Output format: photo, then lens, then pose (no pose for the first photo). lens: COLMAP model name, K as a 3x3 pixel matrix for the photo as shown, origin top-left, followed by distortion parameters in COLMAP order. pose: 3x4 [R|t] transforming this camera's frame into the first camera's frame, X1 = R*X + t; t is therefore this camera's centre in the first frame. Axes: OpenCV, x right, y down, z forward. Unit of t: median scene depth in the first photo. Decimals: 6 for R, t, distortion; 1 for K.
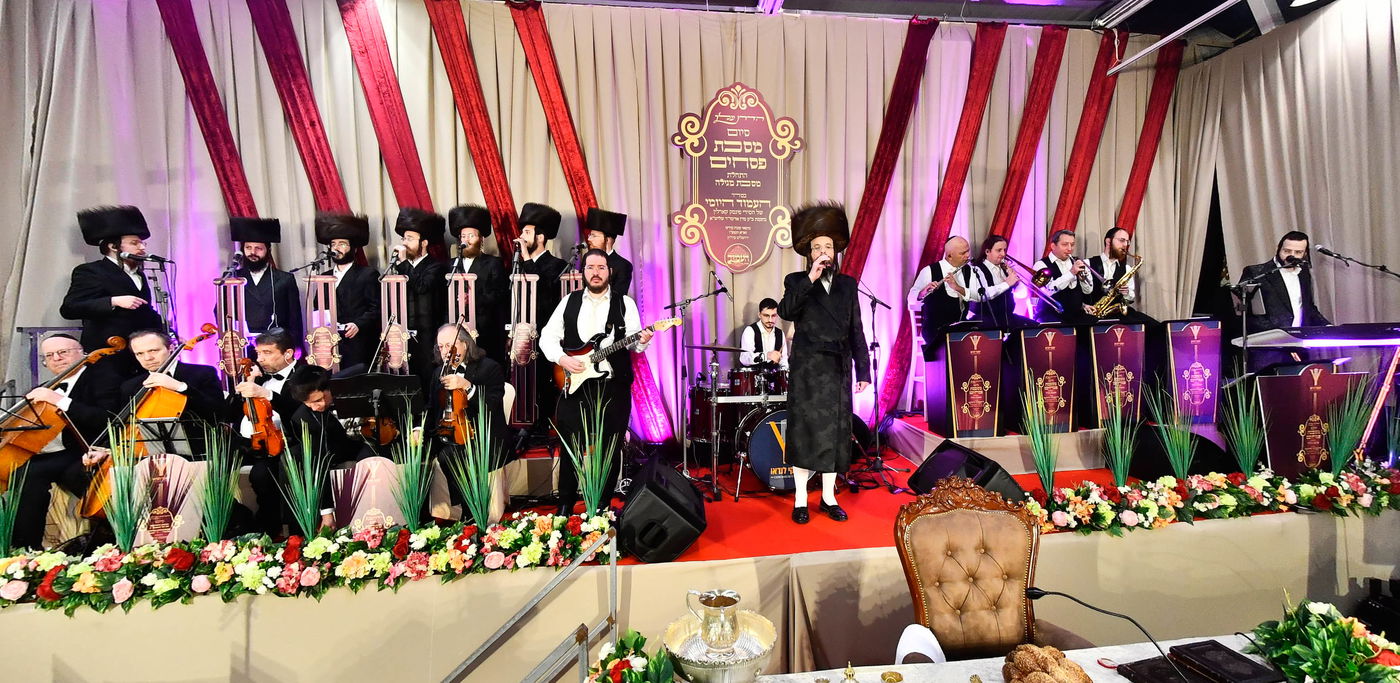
lens RADIAL K [[617.1, 0, 735.9], [0, 617.1, 349.6], [0, 0, 1]] dist [-0.002050, 0.001343]
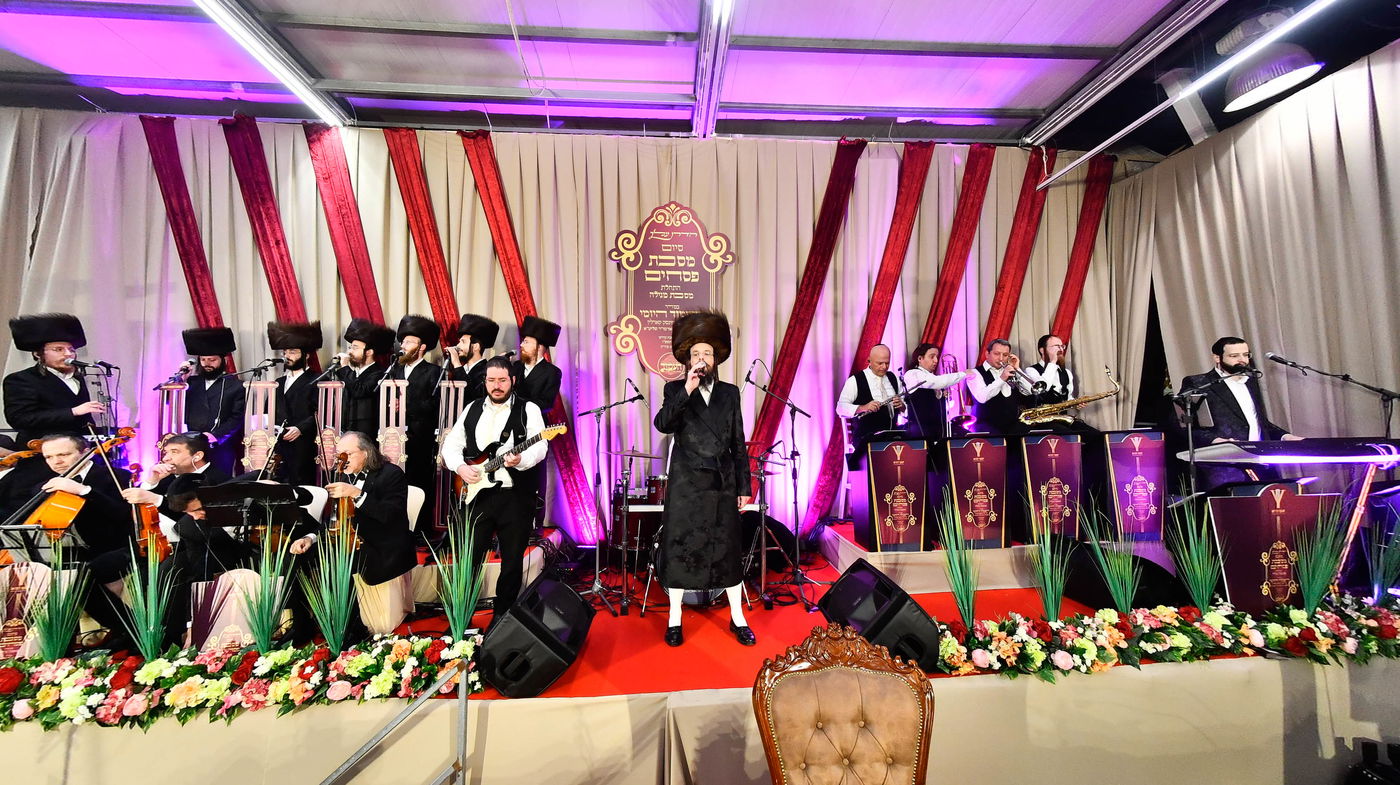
lens RADIAL K [[525.2, 0, 698.9], [0, 525.2, 410.0], [0, 0, 1]] dist [0.000186, -0.000159]
pose [[0.997984, 0.007322, -0.063037, 0.113386], [-0.011526, 0.997715, -0.066575, -0.017580], [0.062405, 0.067167, 0.995788, 0.136748]]
